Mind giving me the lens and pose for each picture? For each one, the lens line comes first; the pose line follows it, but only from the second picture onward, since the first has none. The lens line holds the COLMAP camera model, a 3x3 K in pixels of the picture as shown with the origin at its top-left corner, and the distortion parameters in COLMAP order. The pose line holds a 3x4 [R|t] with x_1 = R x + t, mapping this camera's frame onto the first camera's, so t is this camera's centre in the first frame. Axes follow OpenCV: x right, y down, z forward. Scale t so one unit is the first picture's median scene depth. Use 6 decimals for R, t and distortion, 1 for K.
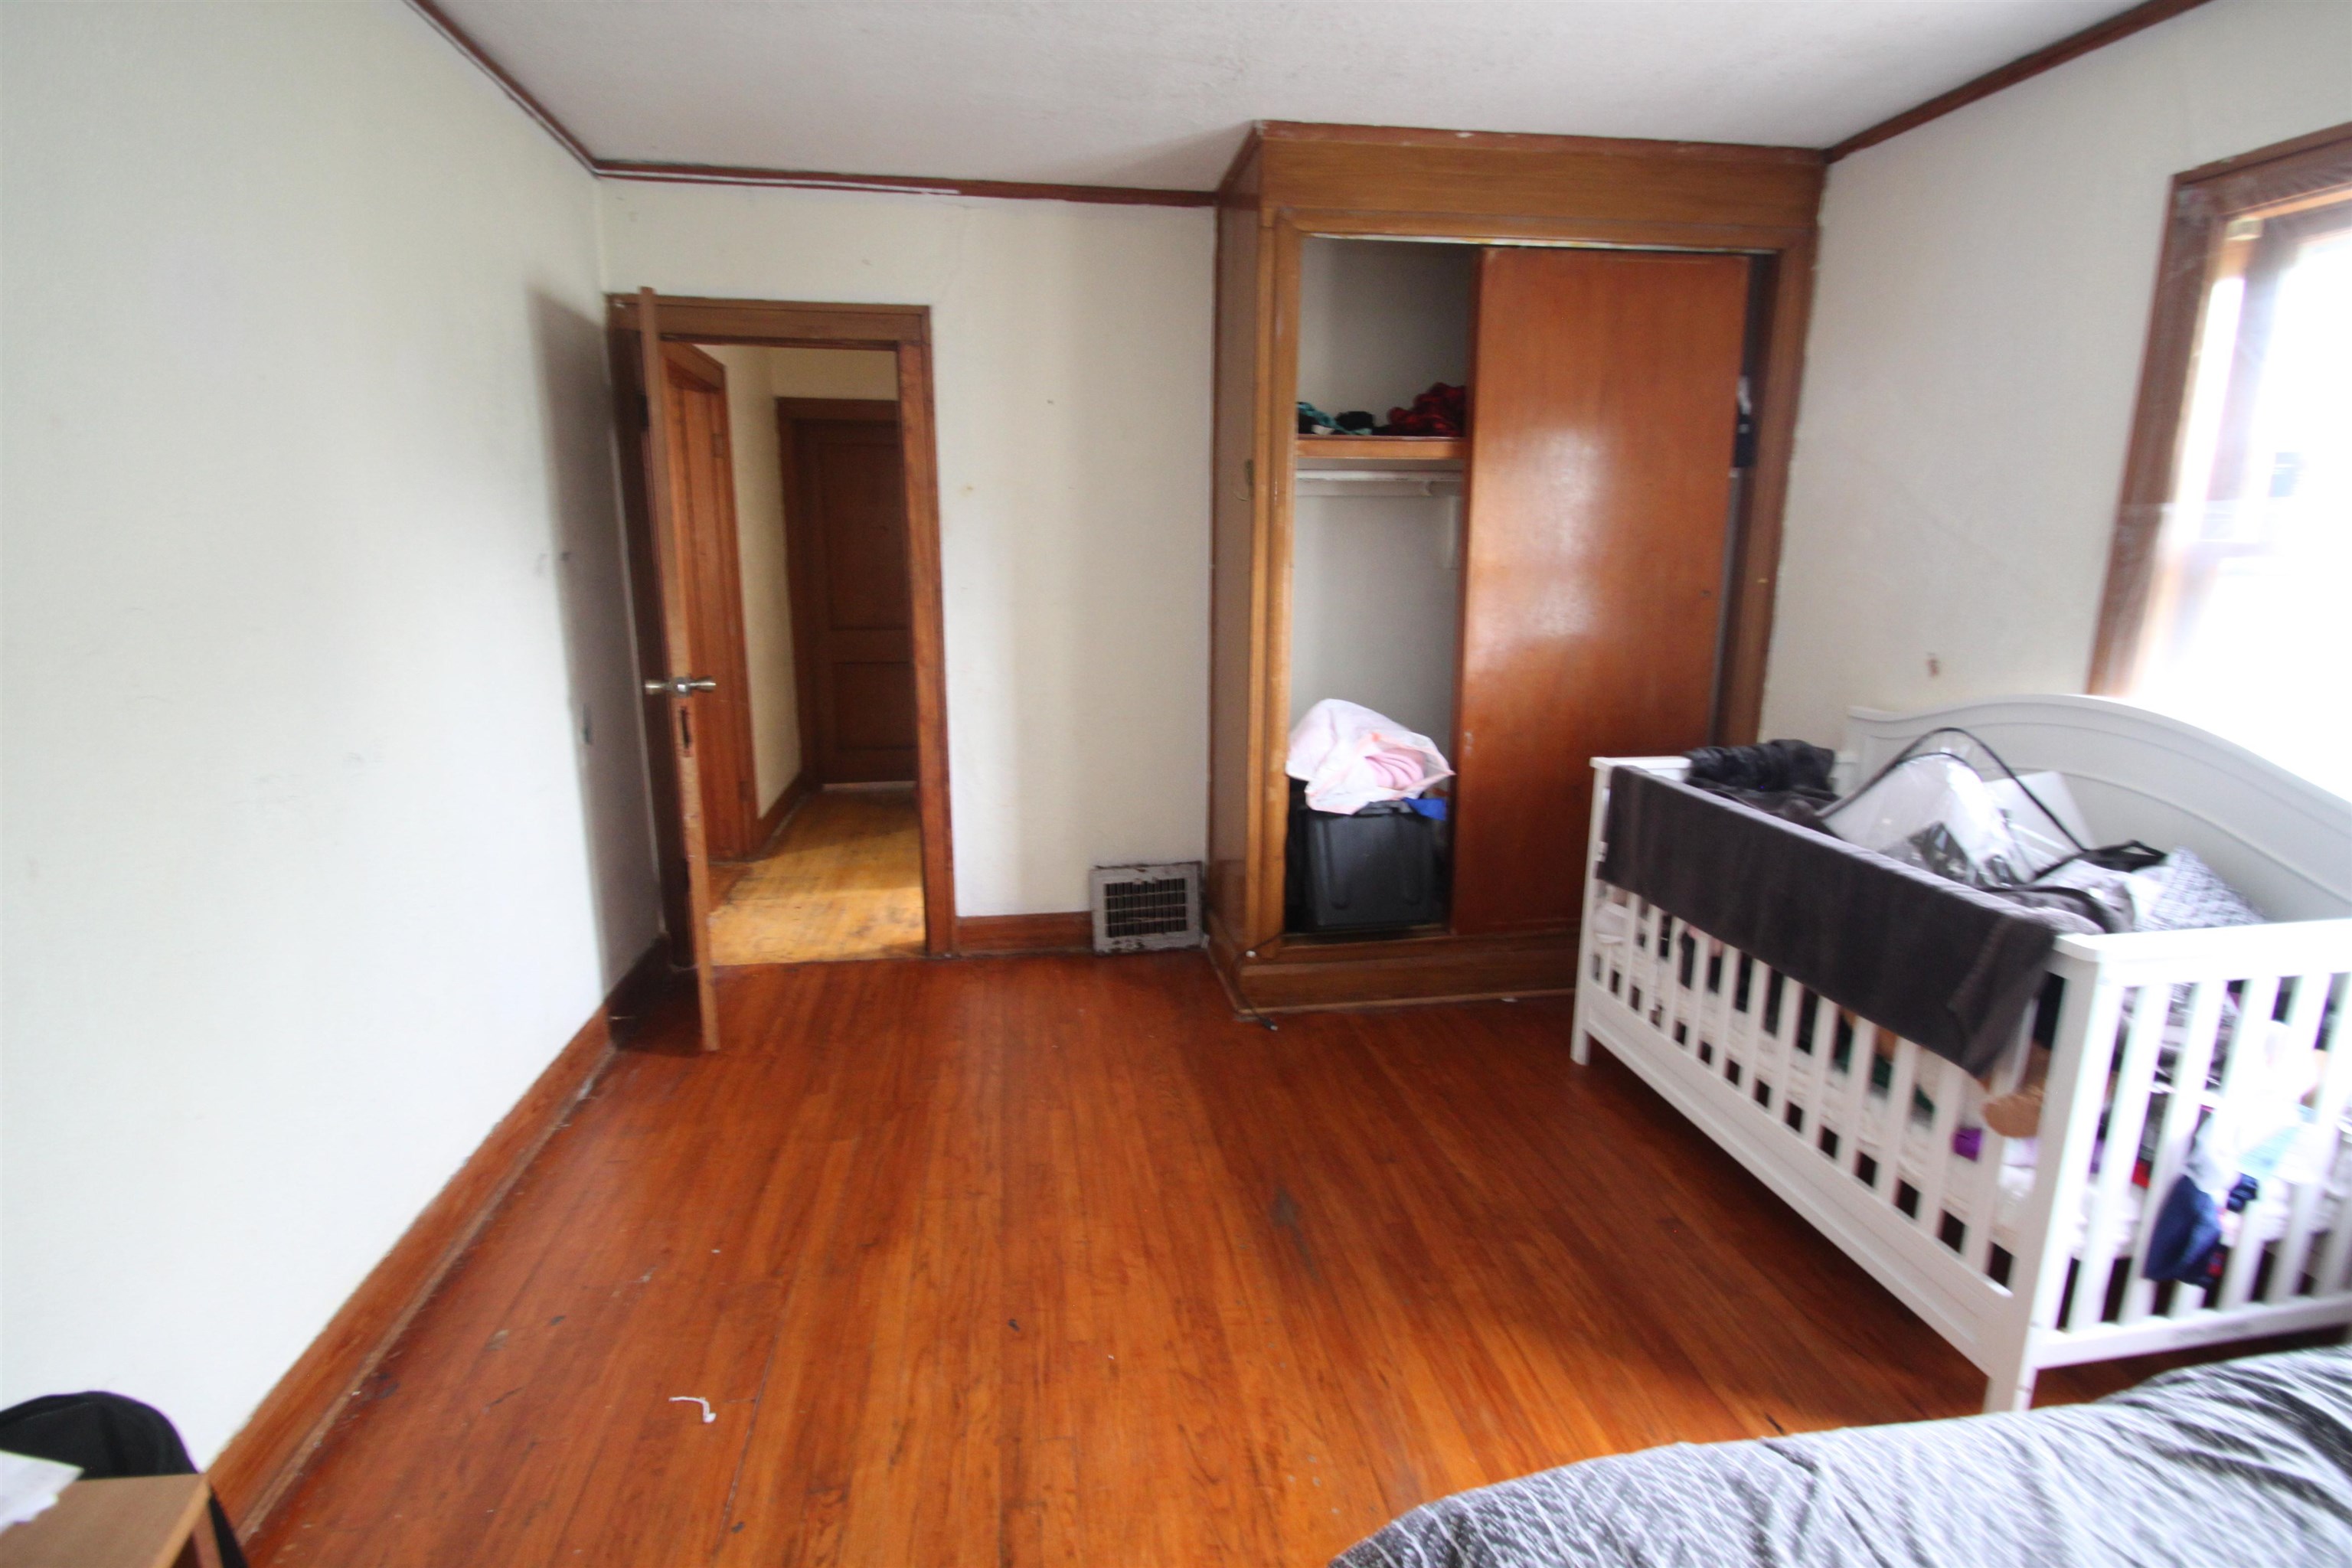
lens RADIAL K [[1071.4, 0, 1170.5], [0, 1071.4, 757.1], [0, 0, 1]] dist [0.001570, -0.000256]
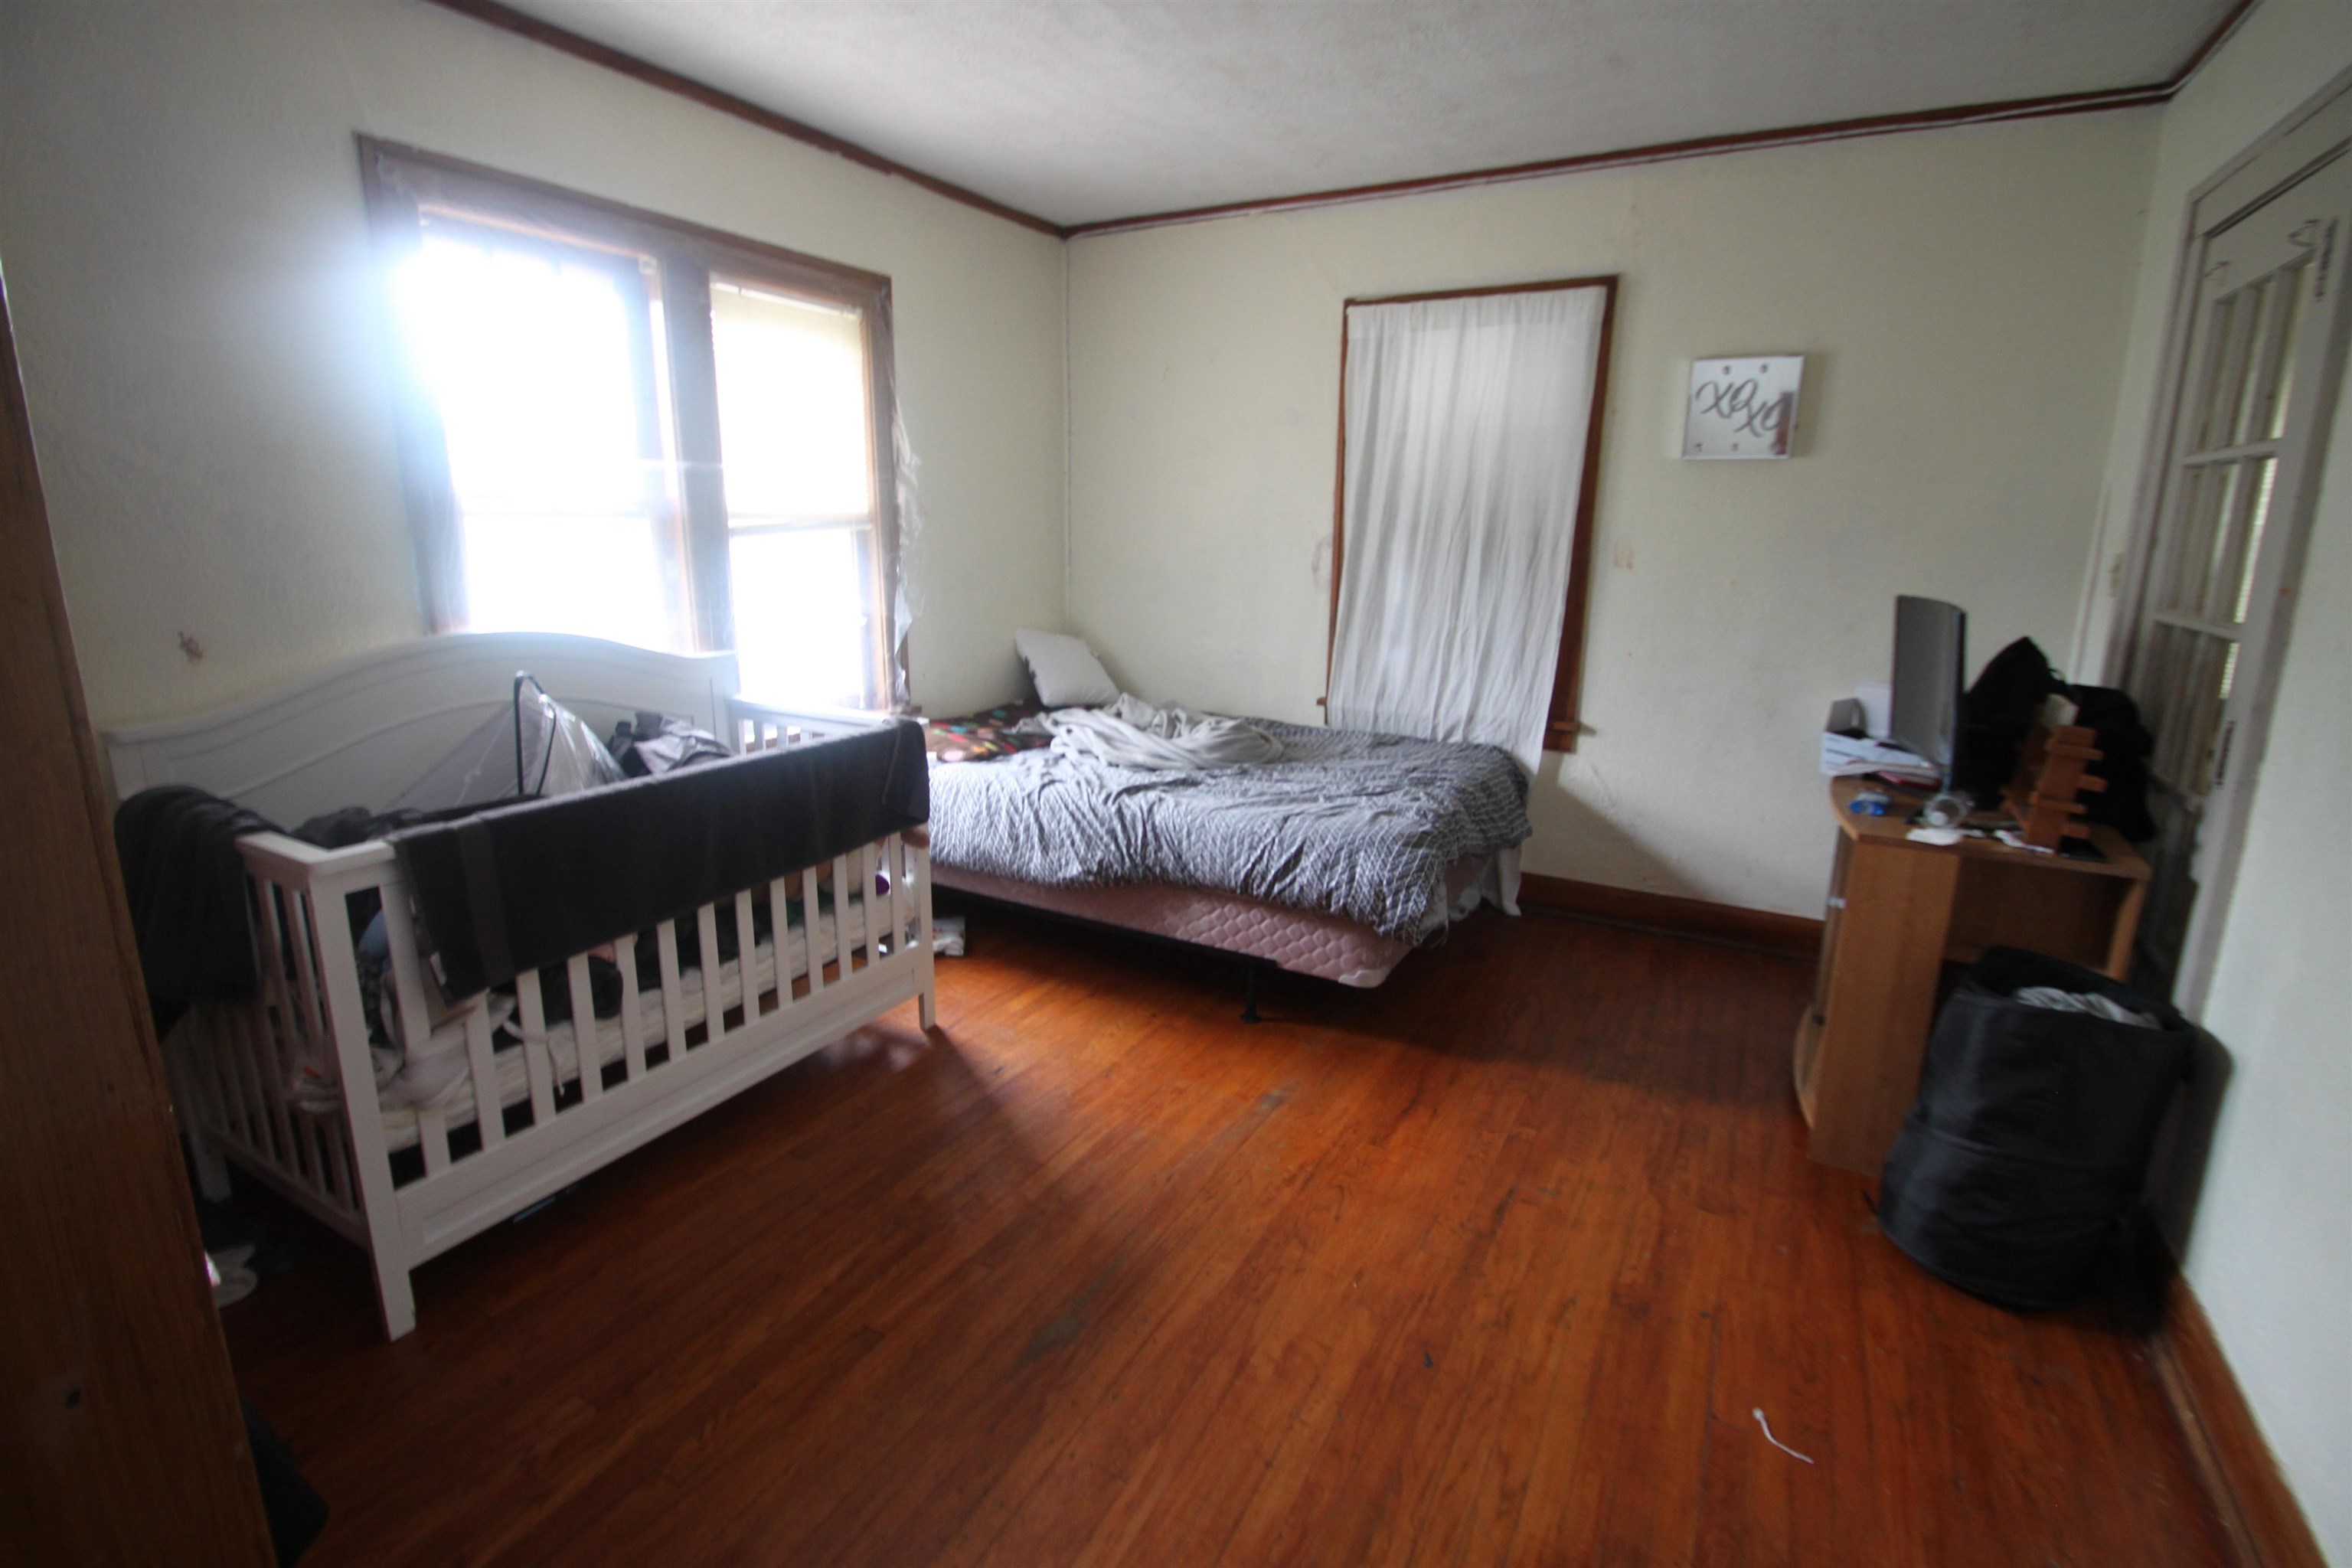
lens RADIAL K [[1071.4, 0, 1170.5], [0, 1071.4, 757.1], [0, 0, 1]] dist [0.001570, -0.000256]
pose [[-0.786980, -0.154832, 0.597235, -0.439451], [0.105324, 0.920077, 0.377314, -0.318823], [-0.607922, 0.359842, -0.707774, 1.588116]]
